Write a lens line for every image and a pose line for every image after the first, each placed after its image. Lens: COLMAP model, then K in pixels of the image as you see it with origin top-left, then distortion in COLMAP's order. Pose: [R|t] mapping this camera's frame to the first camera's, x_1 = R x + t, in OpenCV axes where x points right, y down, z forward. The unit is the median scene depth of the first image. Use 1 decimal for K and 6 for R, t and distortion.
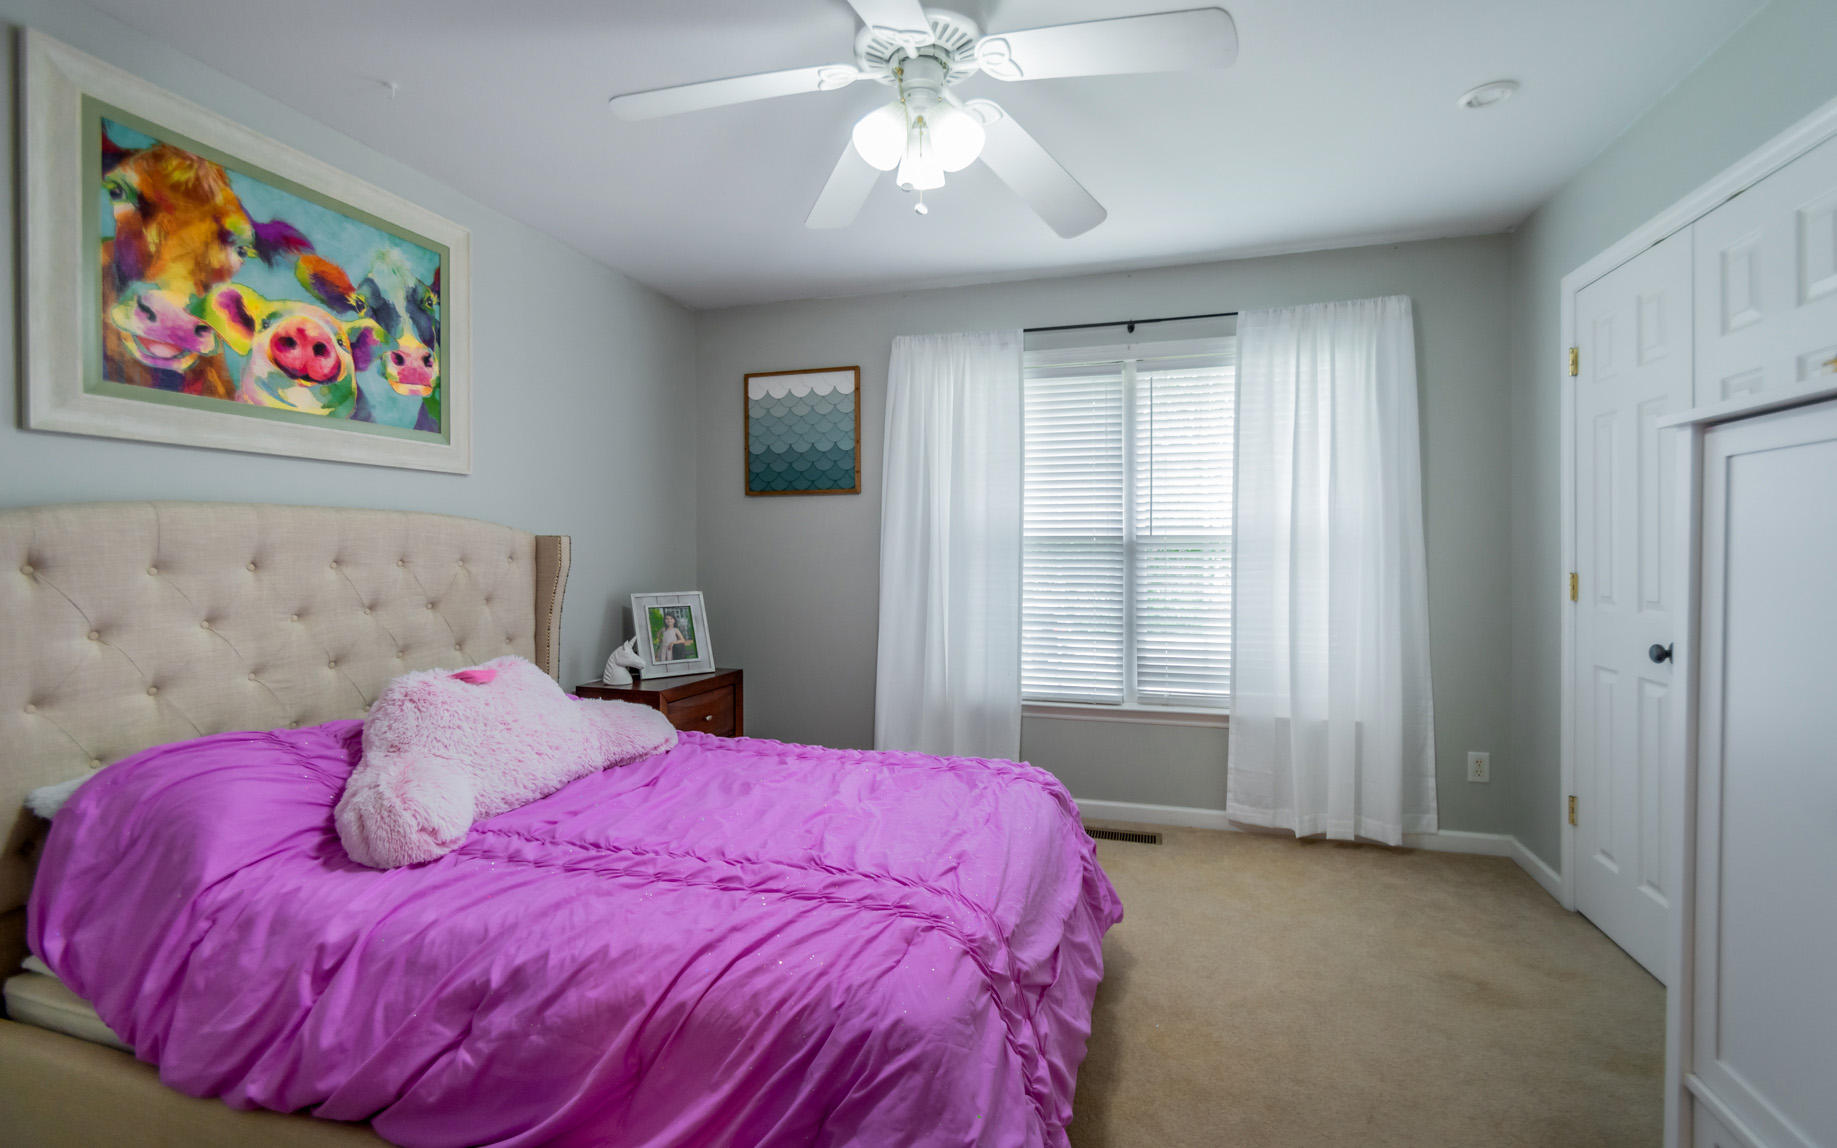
lens RADIAL K [[808.1, 0, 900.7], [0, 808.1, 541.8], [0, 0, 1]] dist [-0.001440, -0.000870]
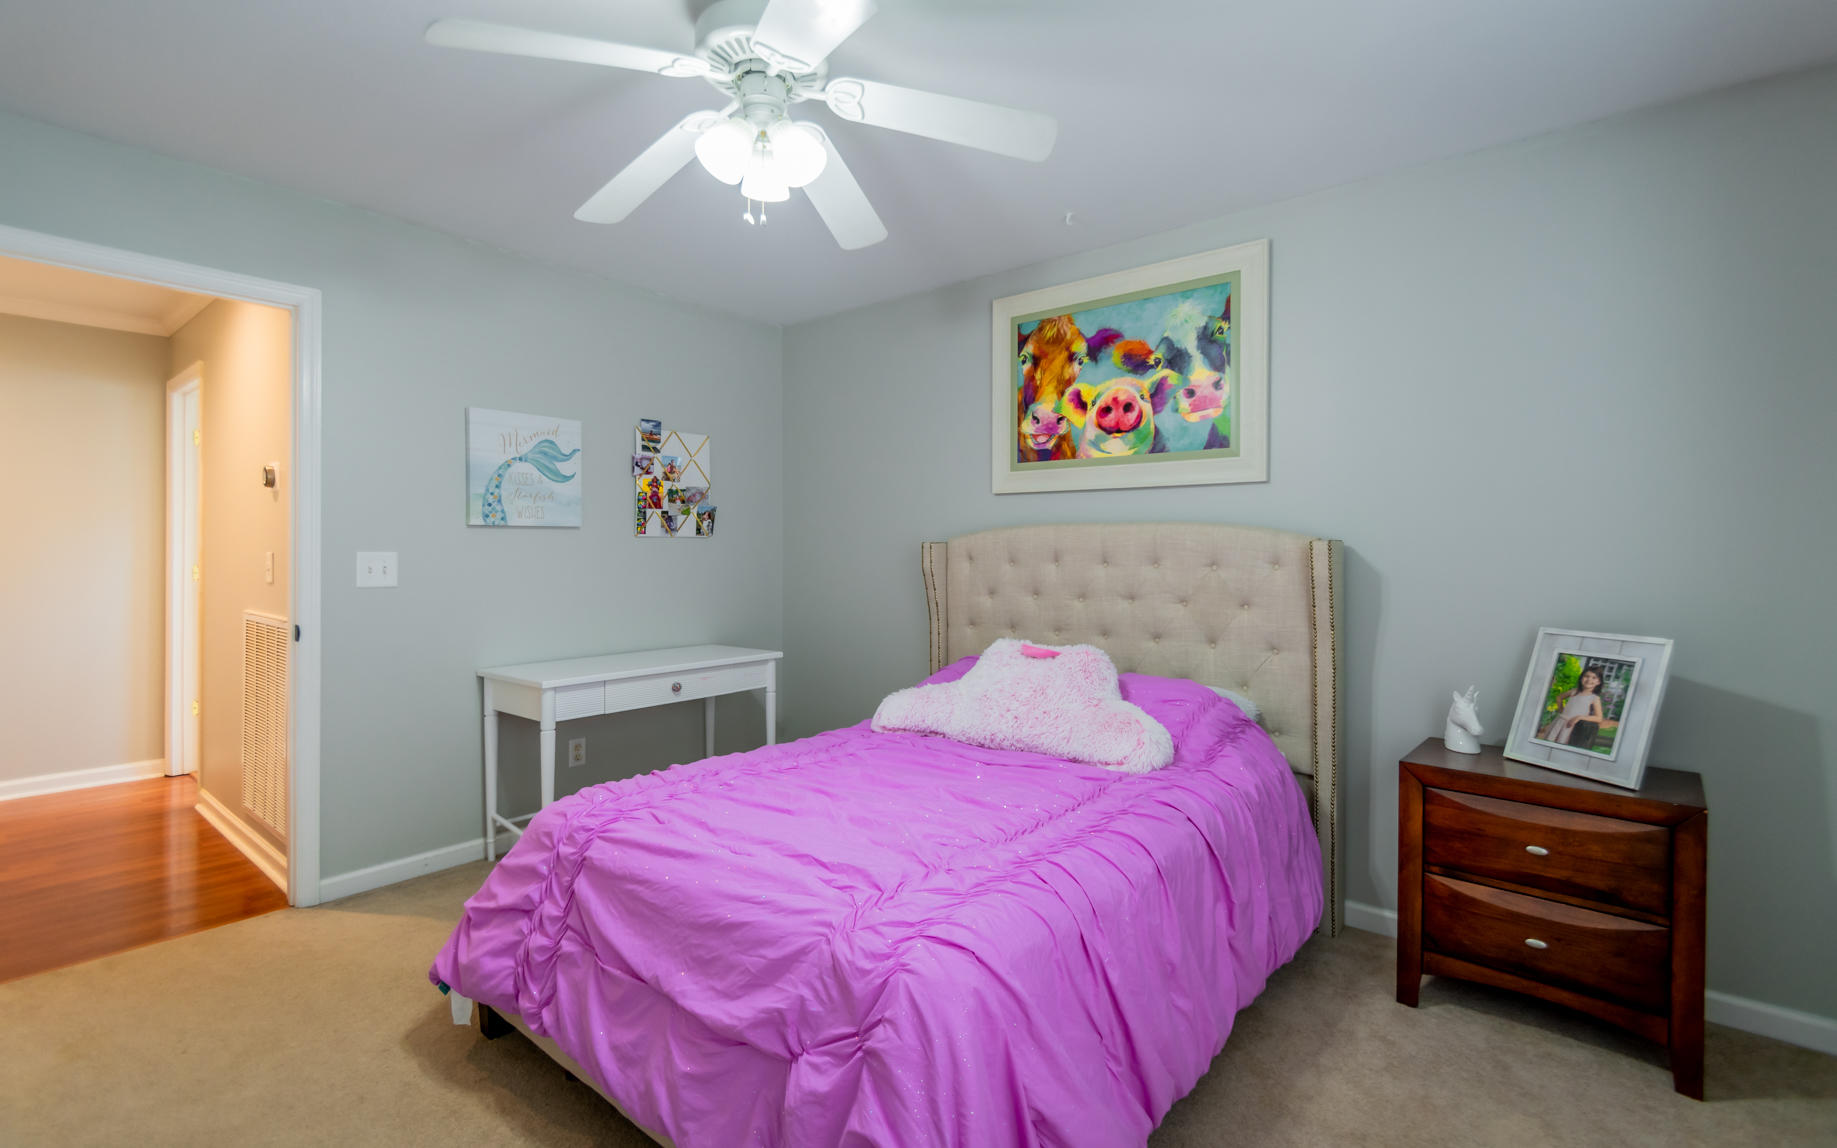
lens RADIAL K [[808.1, 0, 922.9], [0, 808.1, 559.2], [0, 0, 1]] dist [-0.001440, -0.000870]
pose [[-0.369104, 0.010024, -0.929334, 0.711011], [-0.001599, 0.999934, 0.011421, 0.004339], [0.929387, 0.005701, -0.369064, 1.225813]]
